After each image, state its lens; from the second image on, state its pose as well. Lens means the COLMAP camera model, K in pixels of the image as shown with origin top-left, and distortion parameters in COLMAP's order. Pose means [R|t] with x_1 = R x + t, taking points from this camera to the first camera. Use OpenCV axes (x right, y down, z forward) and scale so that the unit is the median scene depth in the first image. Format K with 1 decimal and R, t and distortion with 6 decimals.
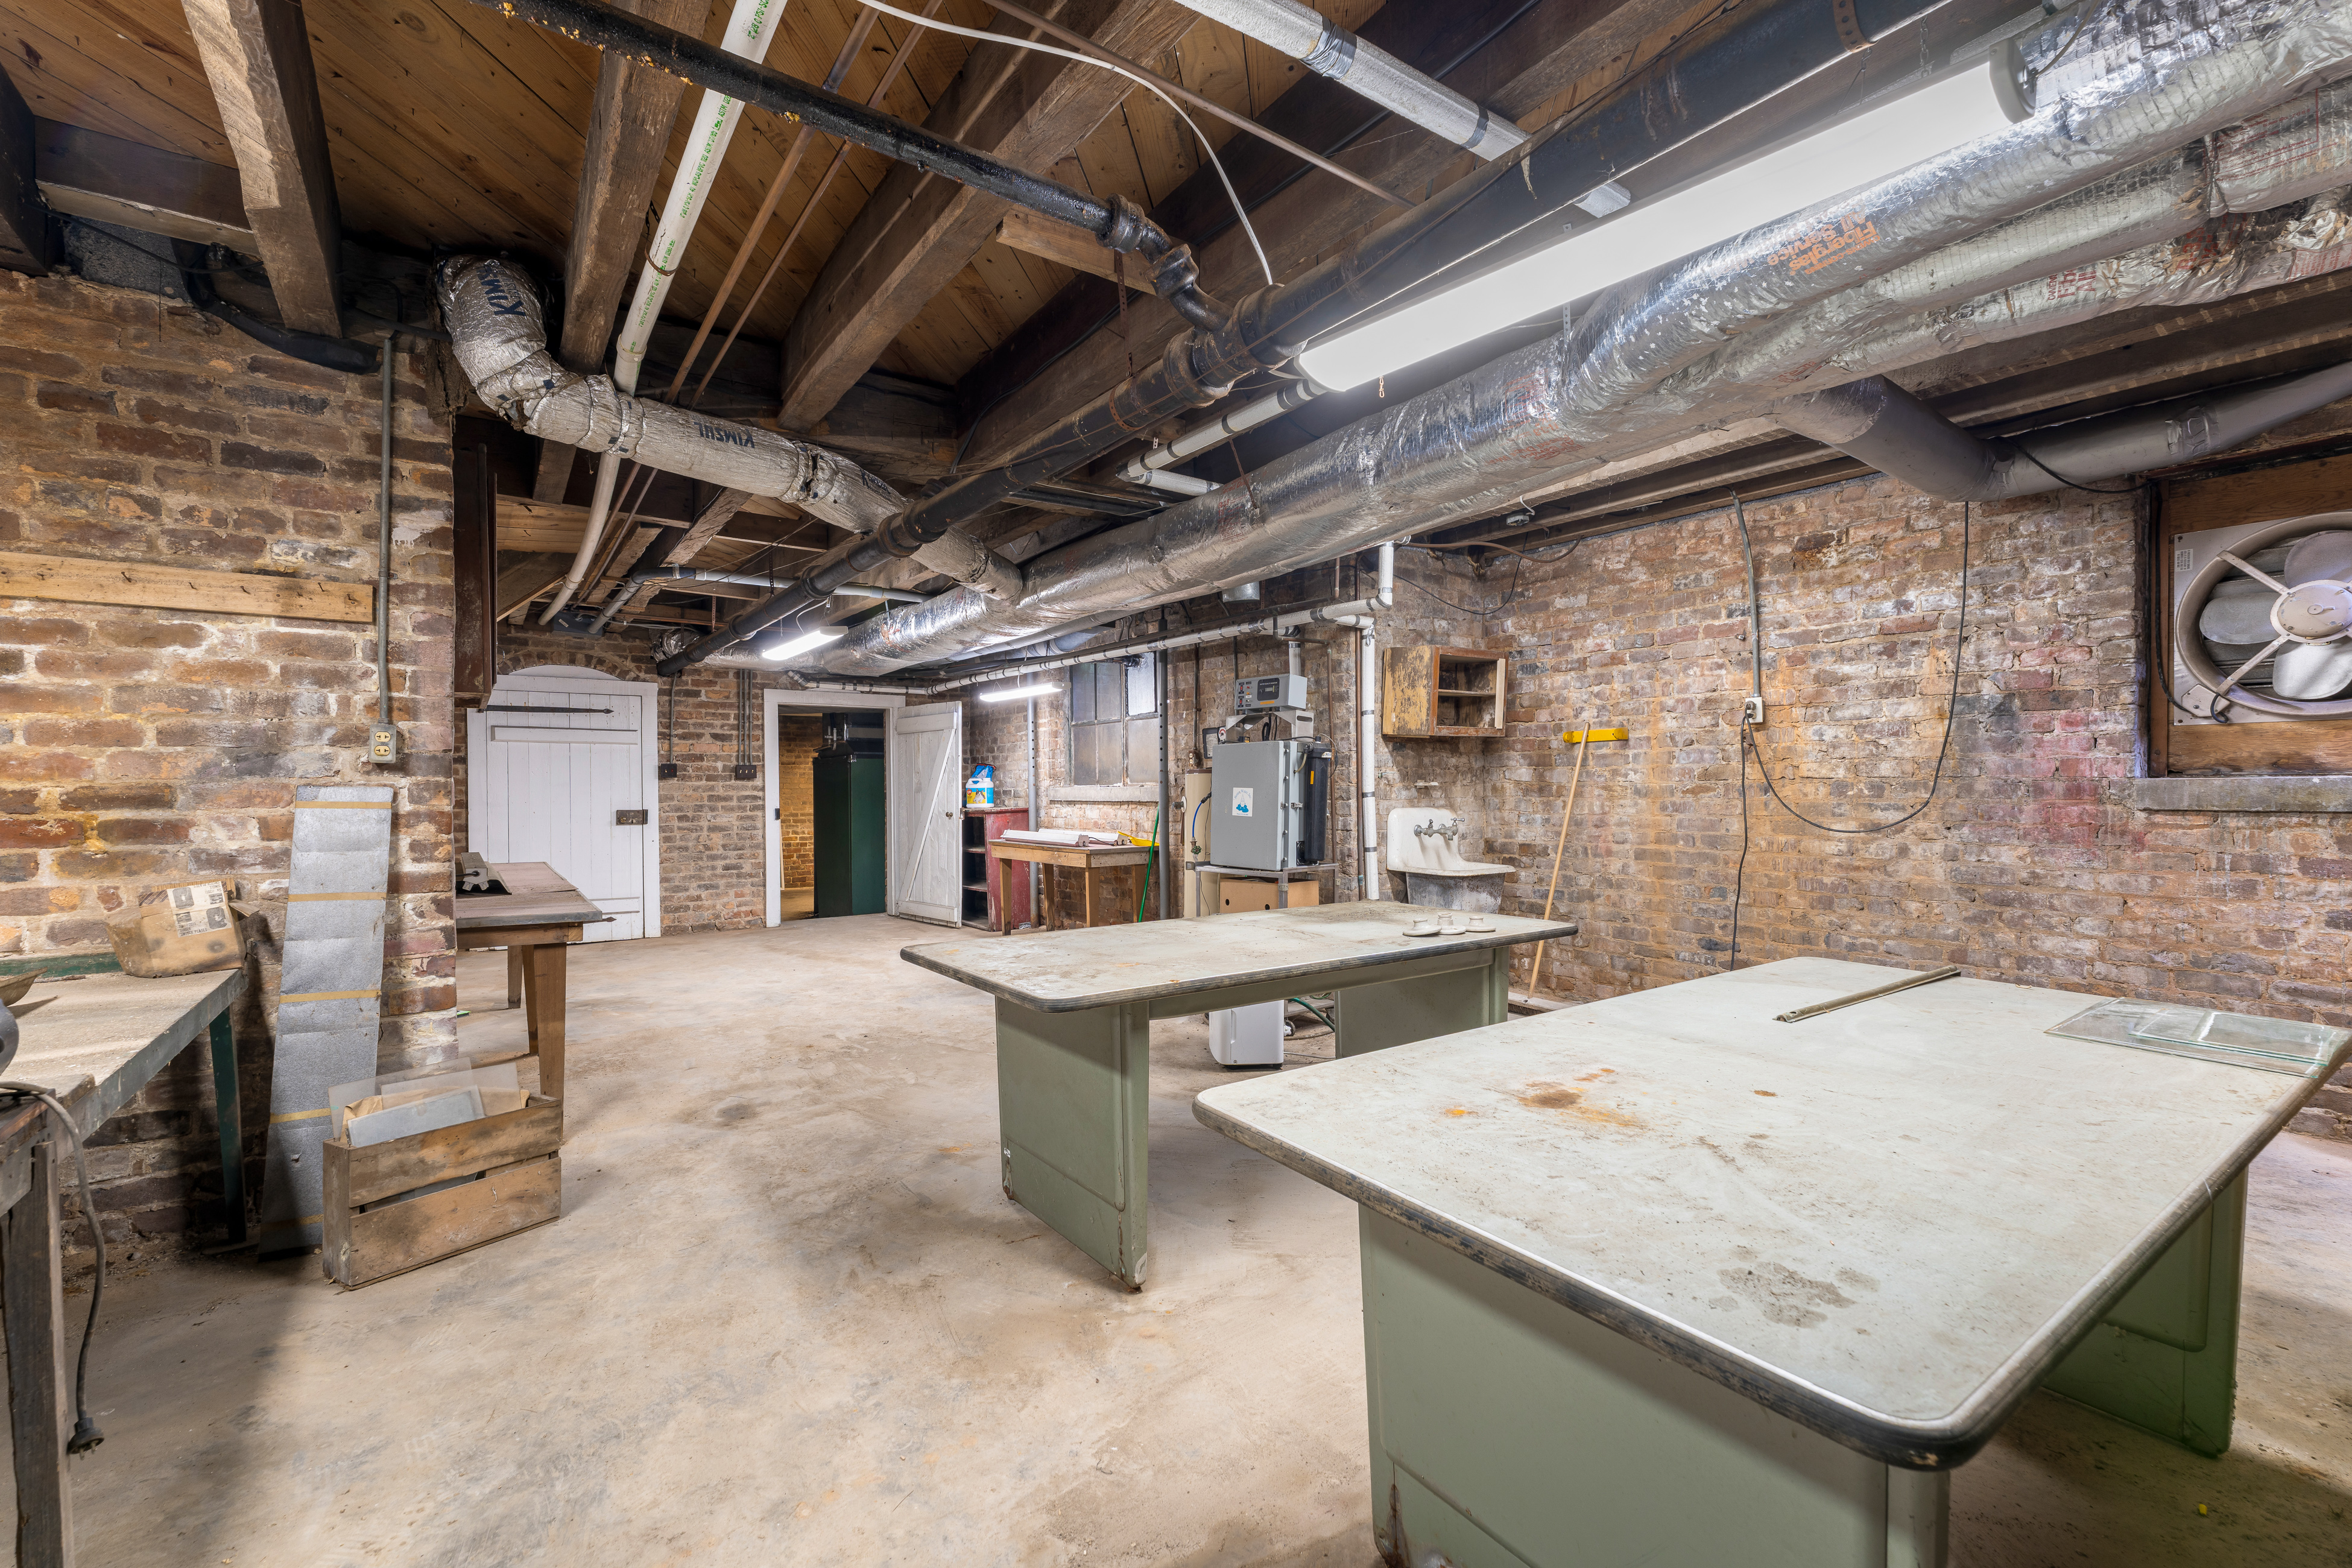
lens RADIAL K [[978.0, 0, 1173.8], [0, 978.0, 789.1], [0, 0, 1]] dist [0.002094, 0.000262]
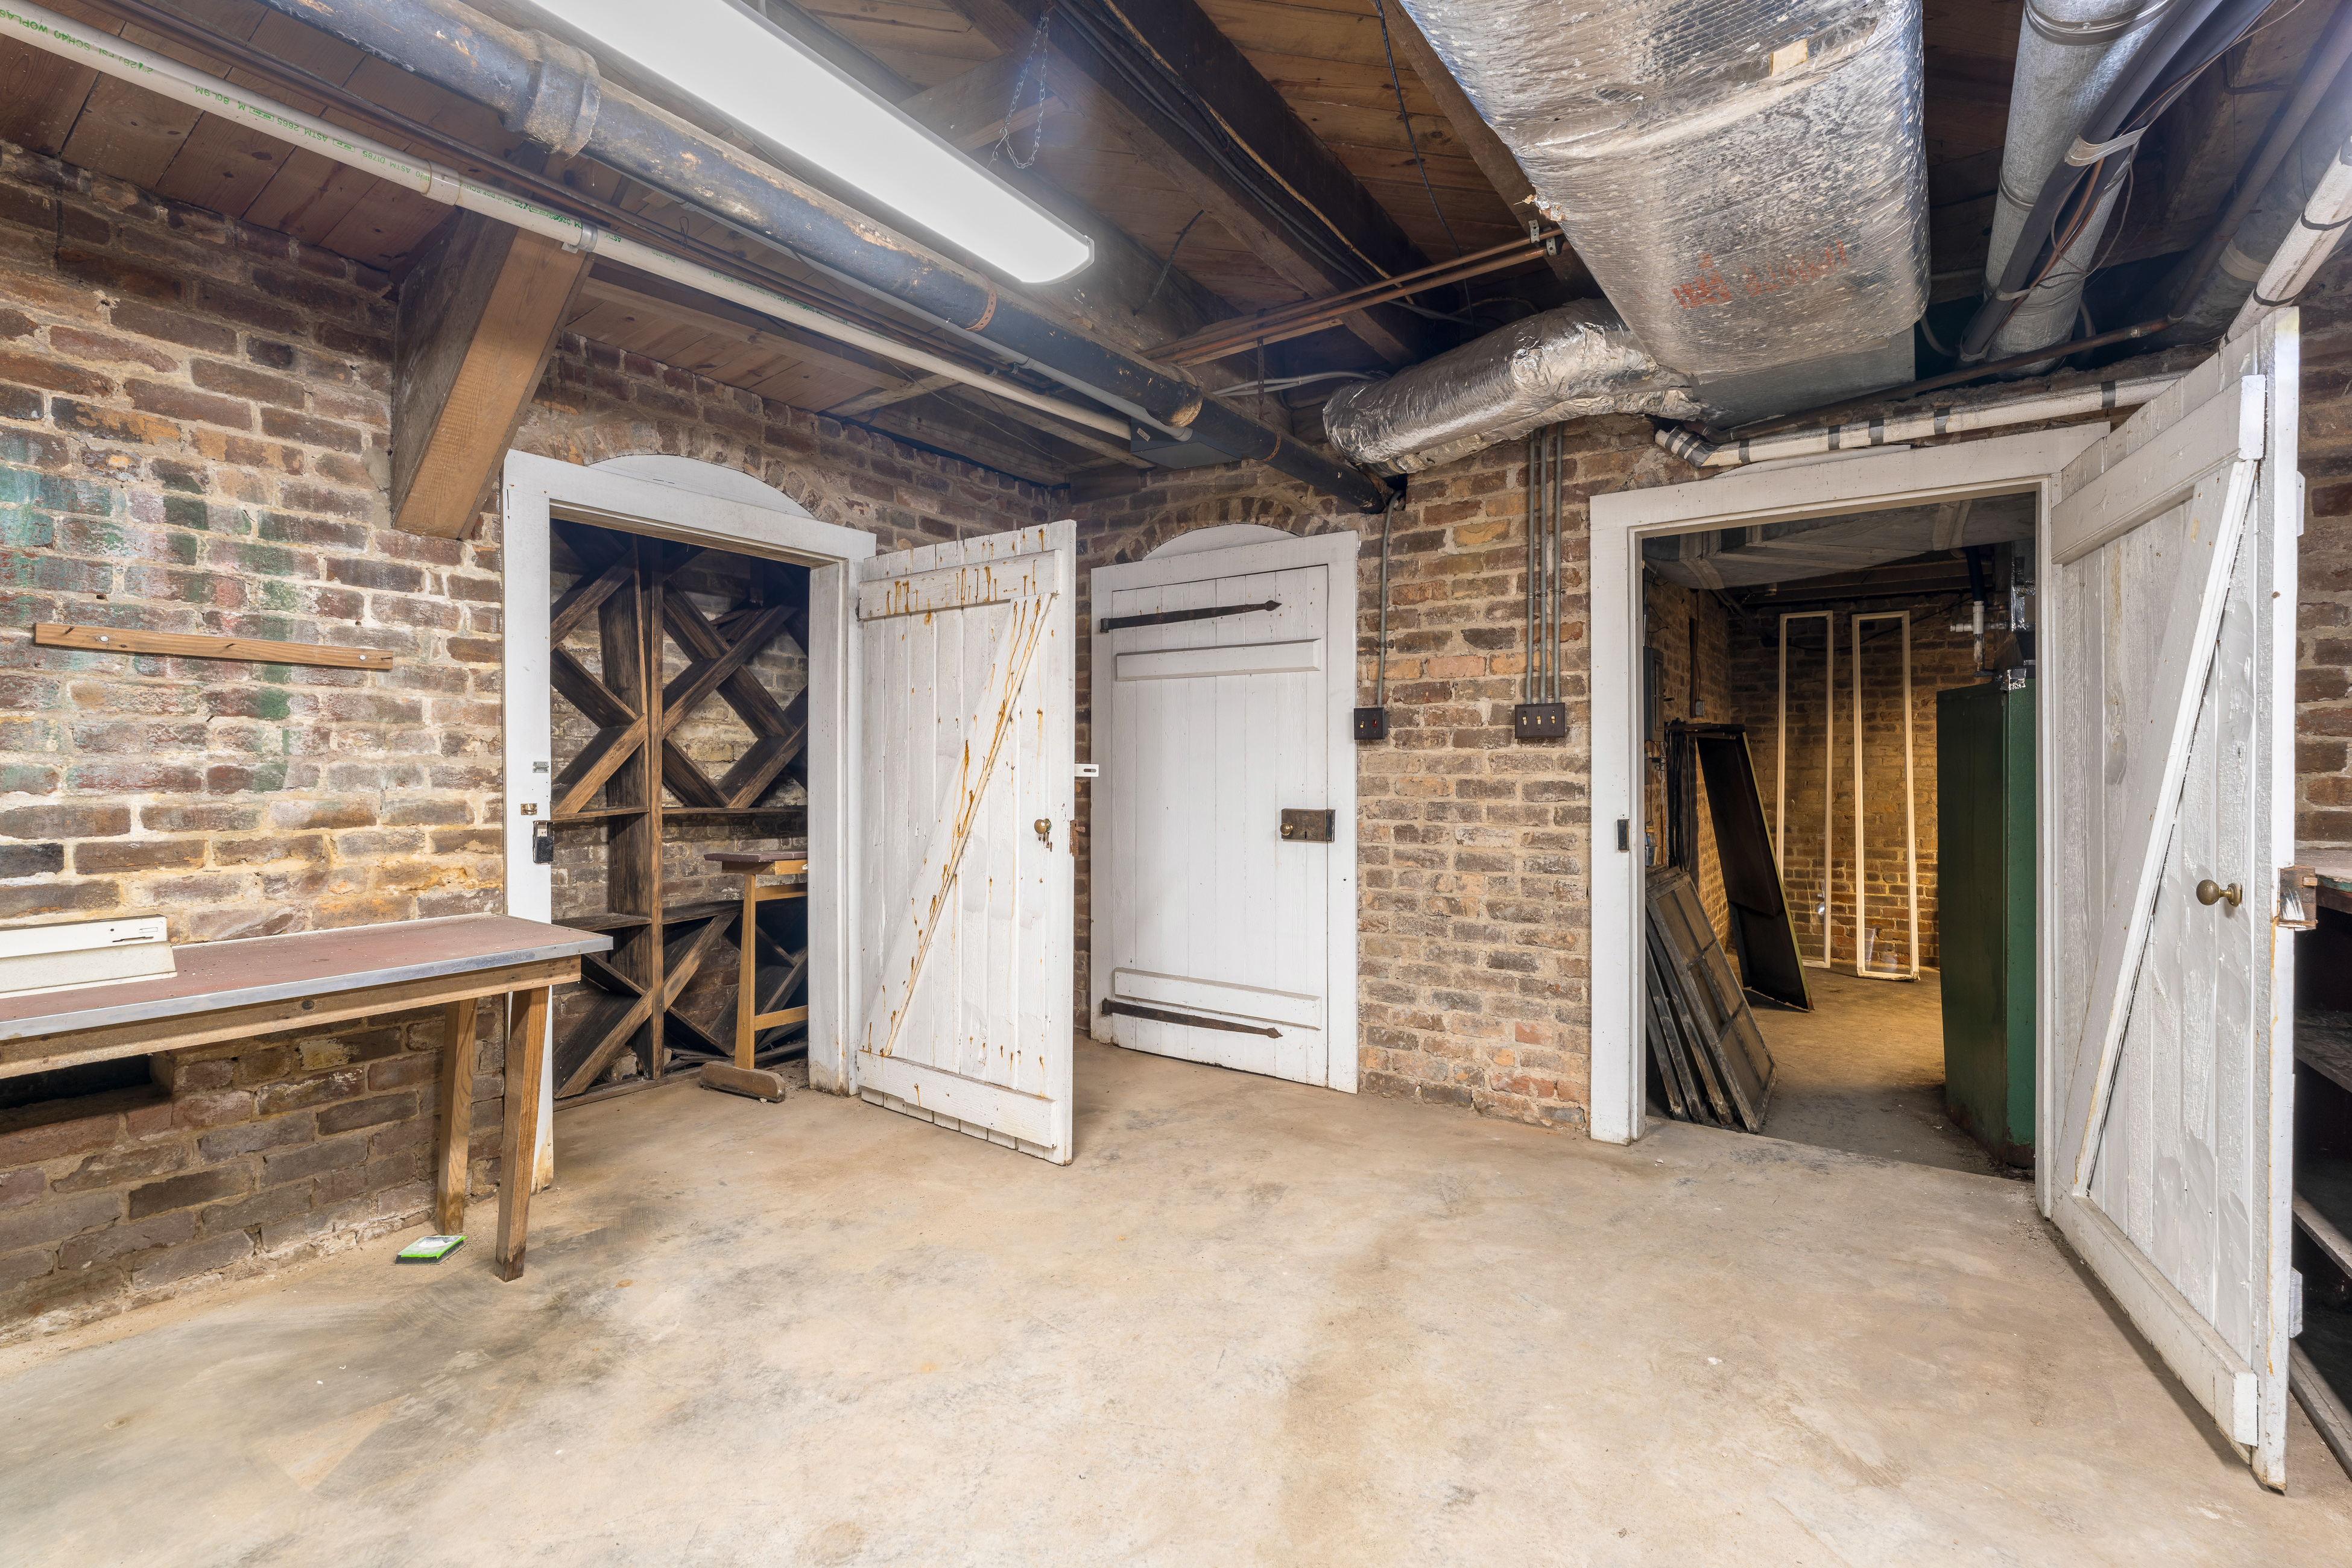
lens RADIAL K [[1022.0, 0, 1178.8], [0, 1022.0, 775.3], [0, 0, 1]] dist [0.000092, -0.000025]
pose [[0.340778, 0.006082, -0.940124, -0.108460], [-0.009619, 0.999949, 0.002983, 0.003882], [0.940094, 0.008026, 0.340820, 0.739013]]
